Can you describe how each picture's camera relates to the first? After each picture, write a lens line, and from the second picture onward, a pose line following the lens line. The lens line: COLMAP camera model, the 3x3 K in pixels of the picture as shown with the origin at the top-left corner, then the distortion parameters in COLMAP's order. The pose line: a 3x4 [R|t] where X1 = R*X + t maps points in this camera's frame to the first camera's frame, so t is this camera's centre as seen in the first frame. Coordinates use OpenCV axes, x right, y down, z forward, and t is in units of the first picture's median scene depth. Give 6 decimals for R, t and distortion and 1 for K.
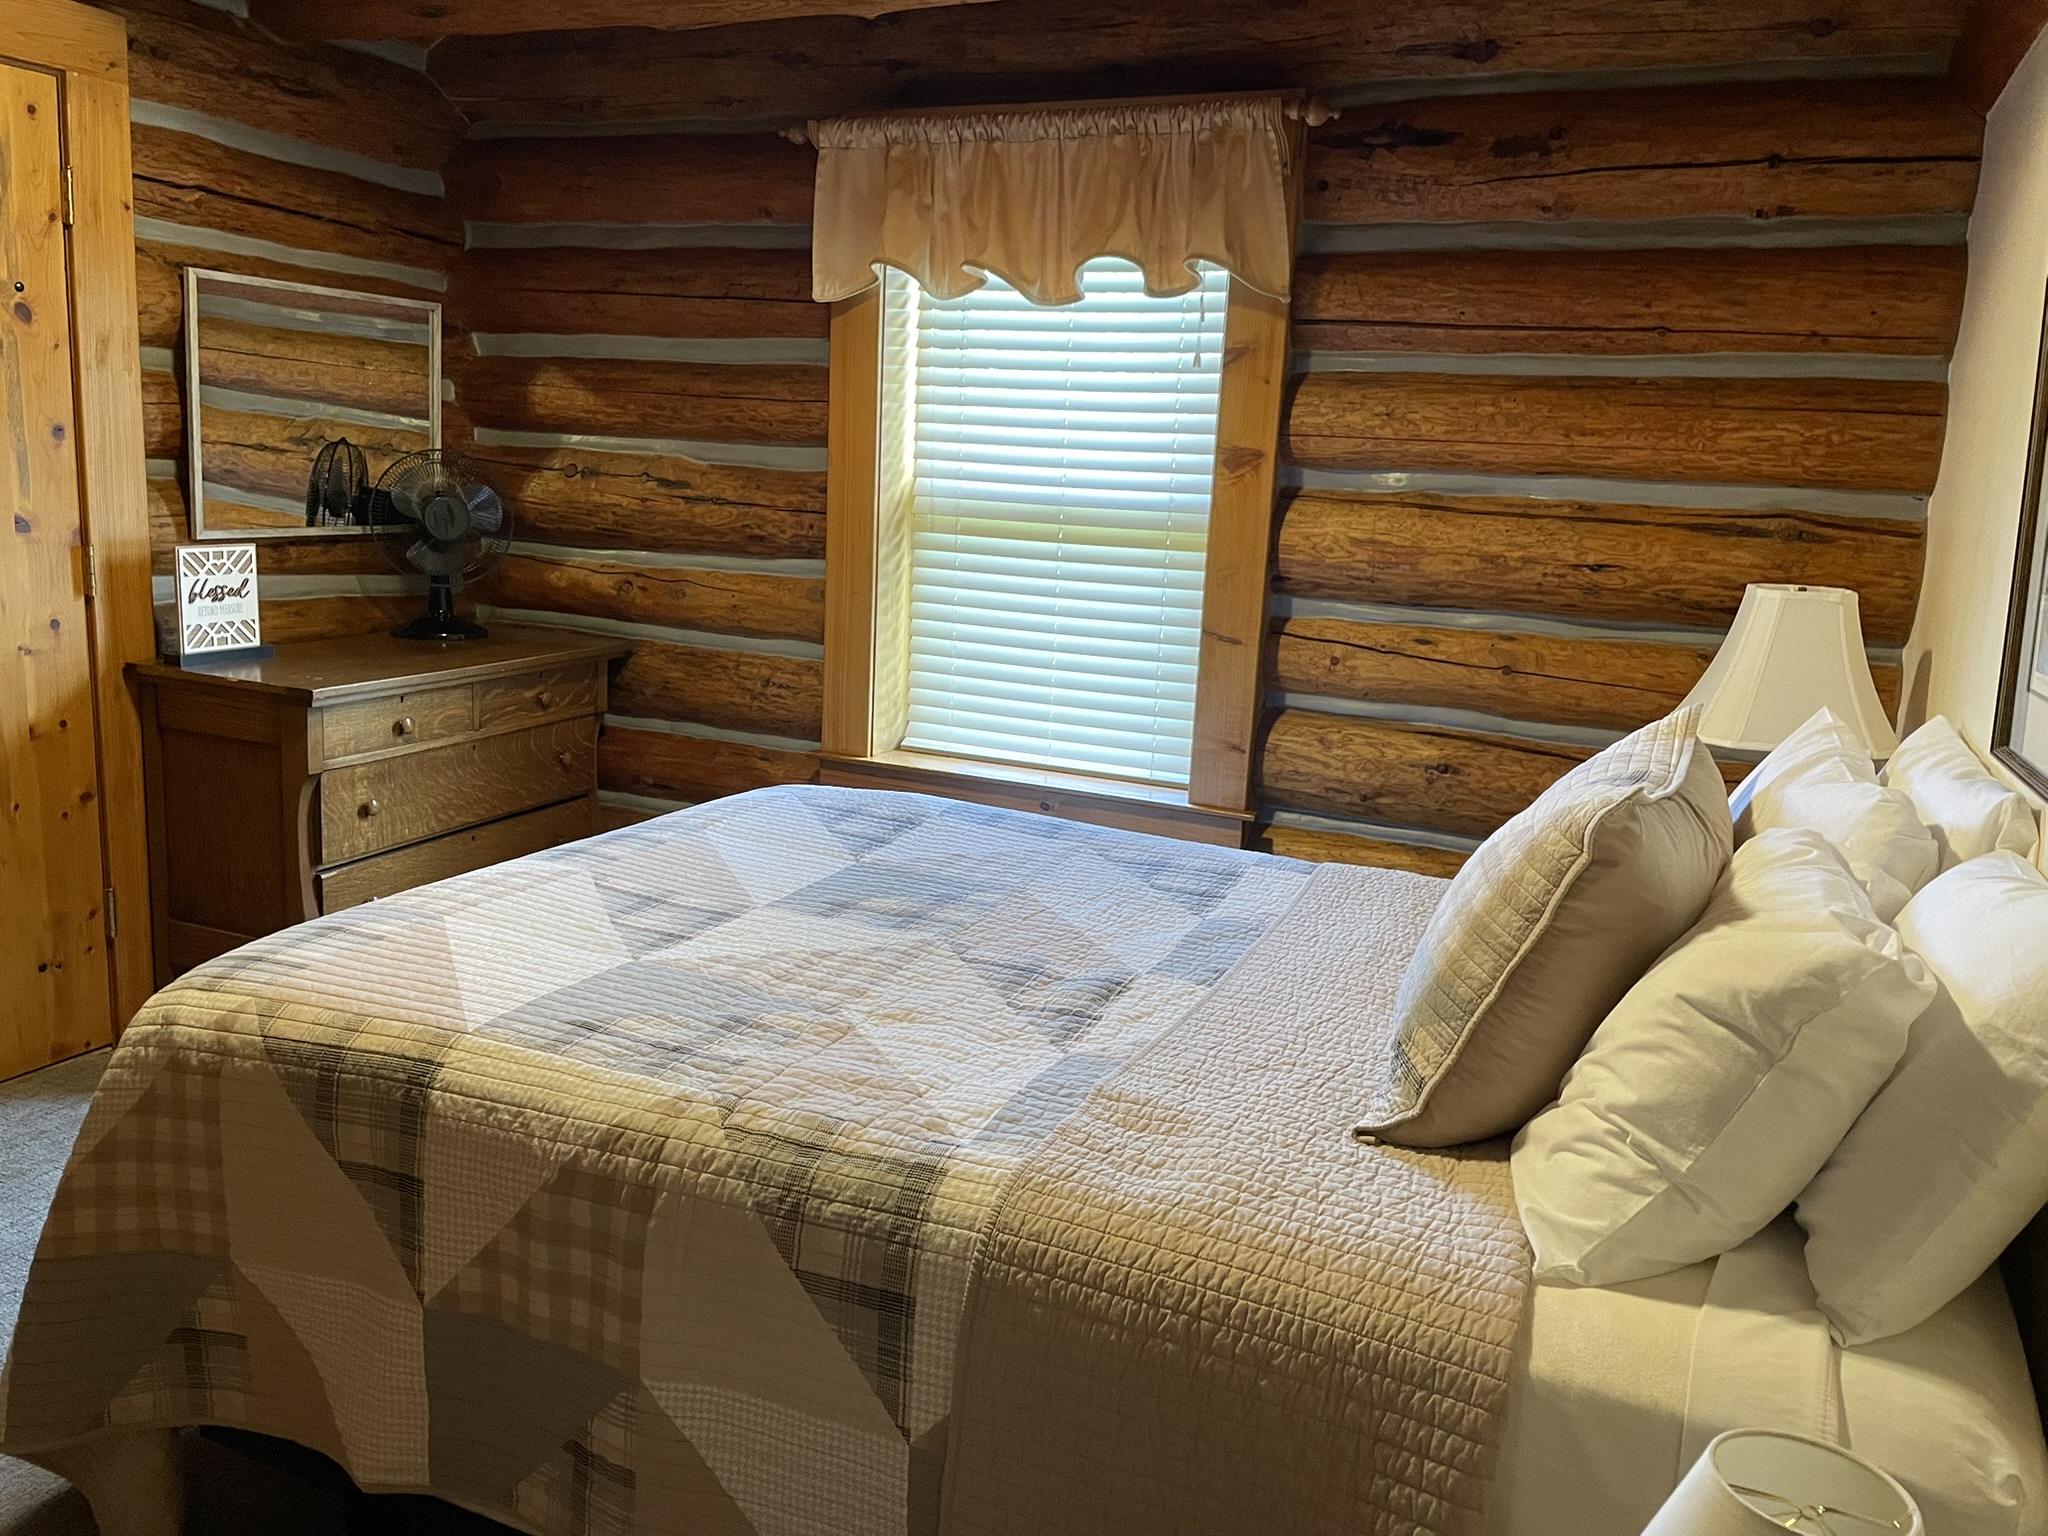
lens RADIAL K [[1547.5, 0, 1025.7], [0, 1547.5, 781.4], [0, 0, 1]] dist [0.058061, -0.059257]
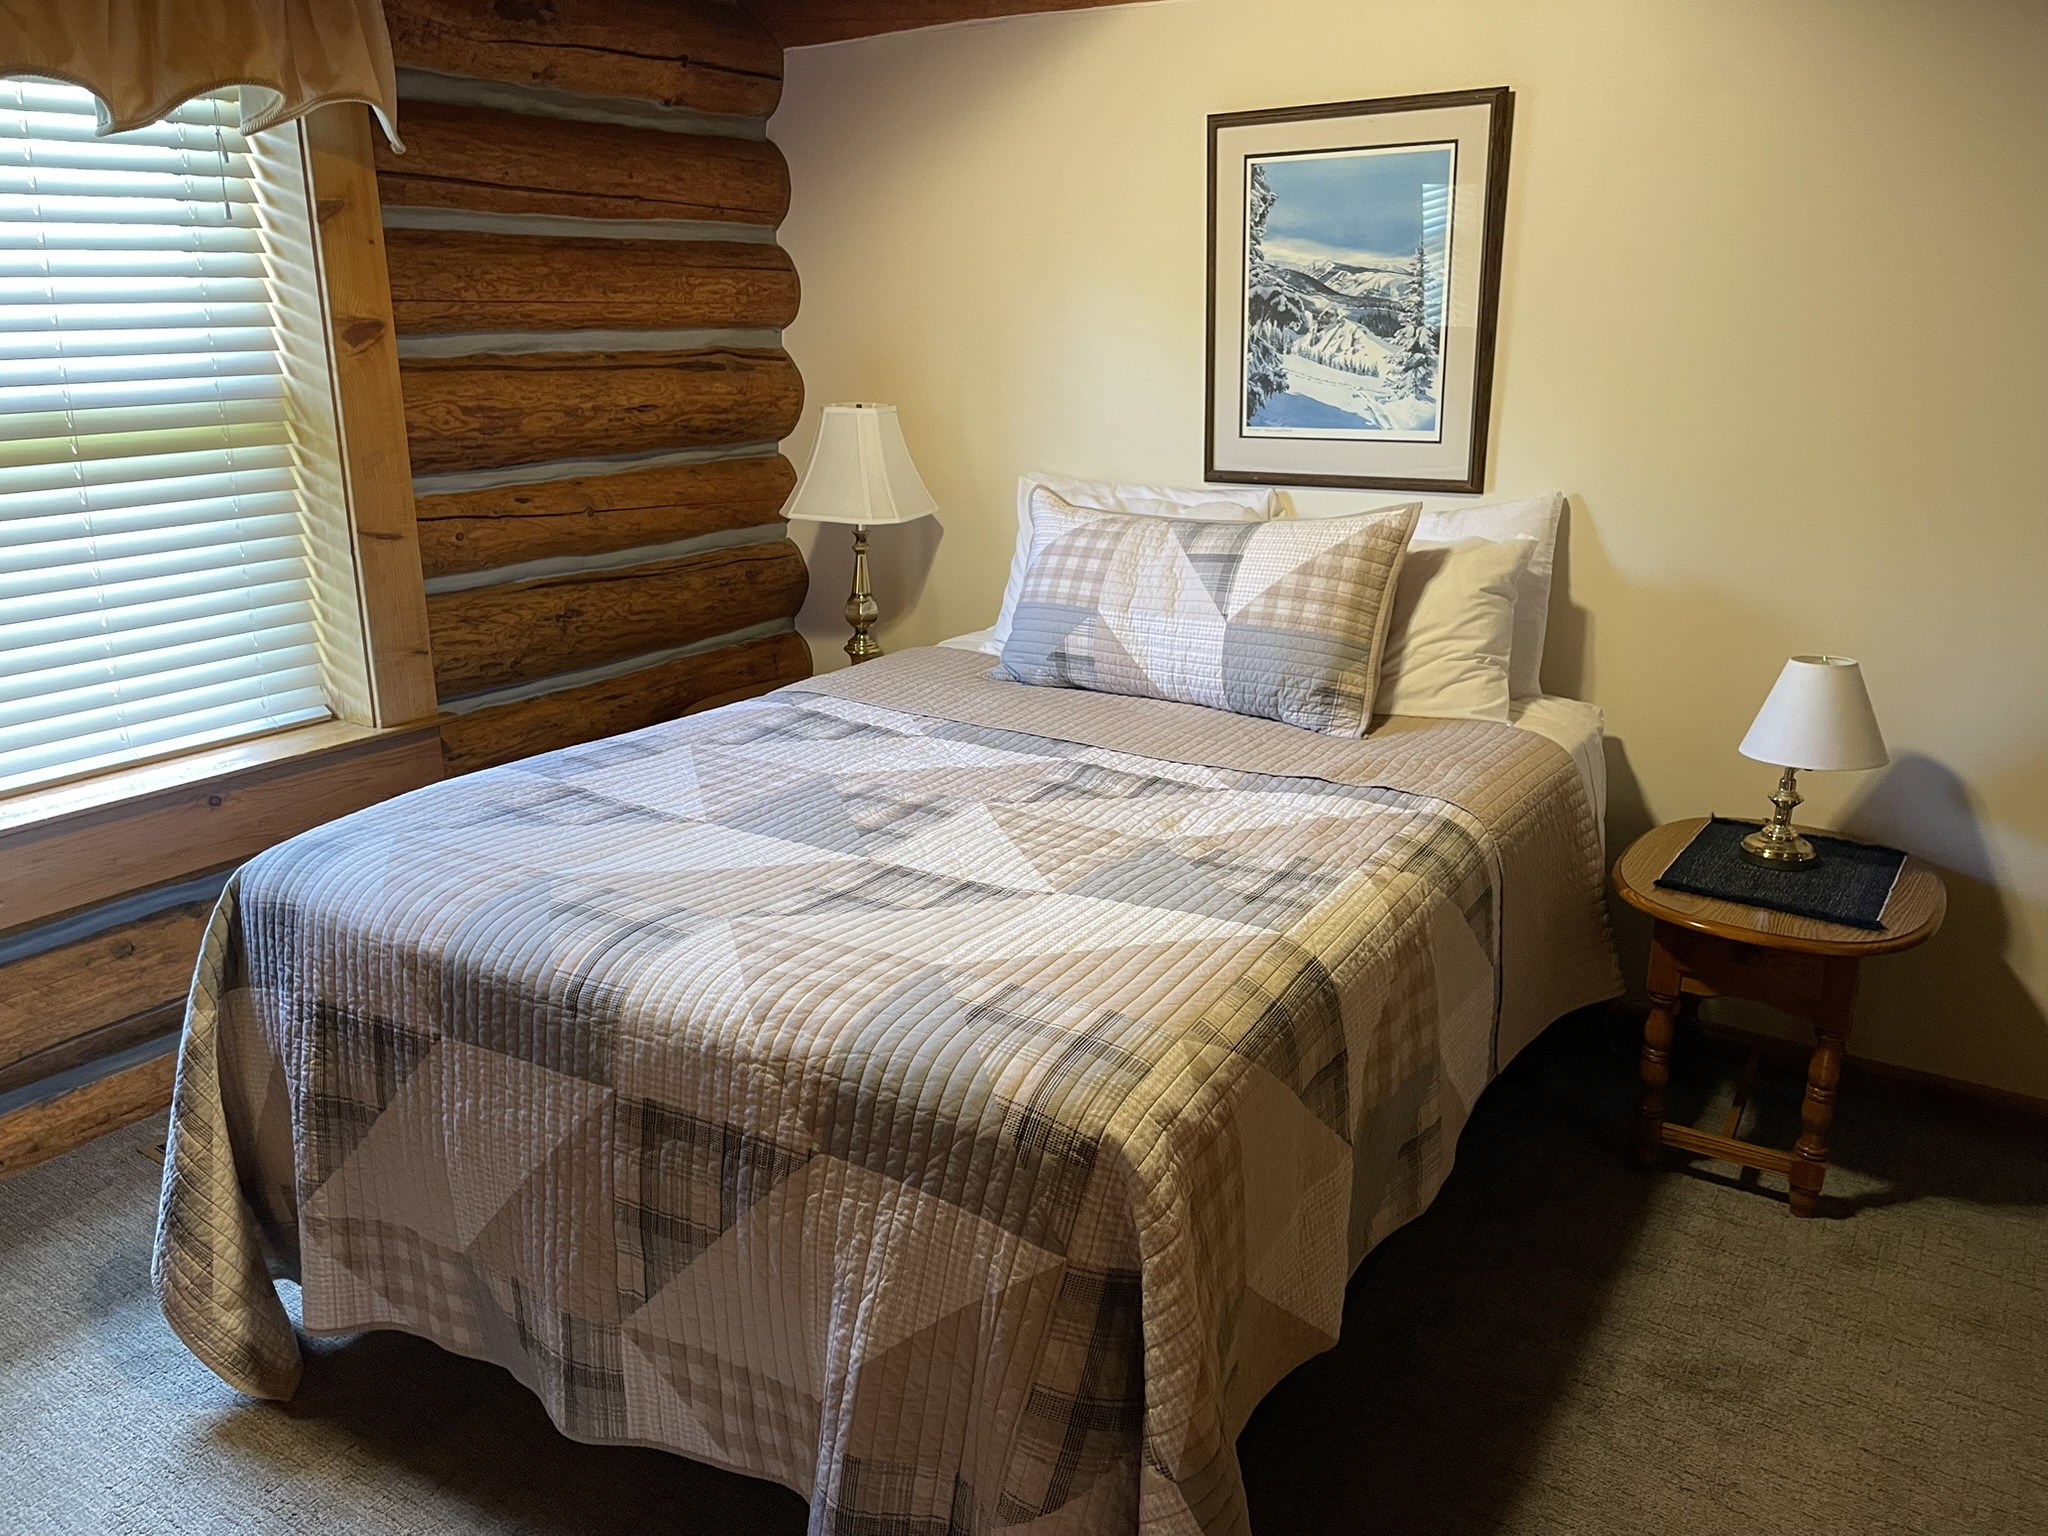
lens RADIAL K [[1547.5, 0, 1027.6], [0, 1547.5, 776.8], [0, 0, 1]] dist [0.058061, -0.059257]
pose [[0.158744, -0.338182, 0.927595, -0.771095], [0.207285, 0.929985, 0.303580, -0.177276], [-0.965315, 0.144085, 0.217730, 0.516663]]
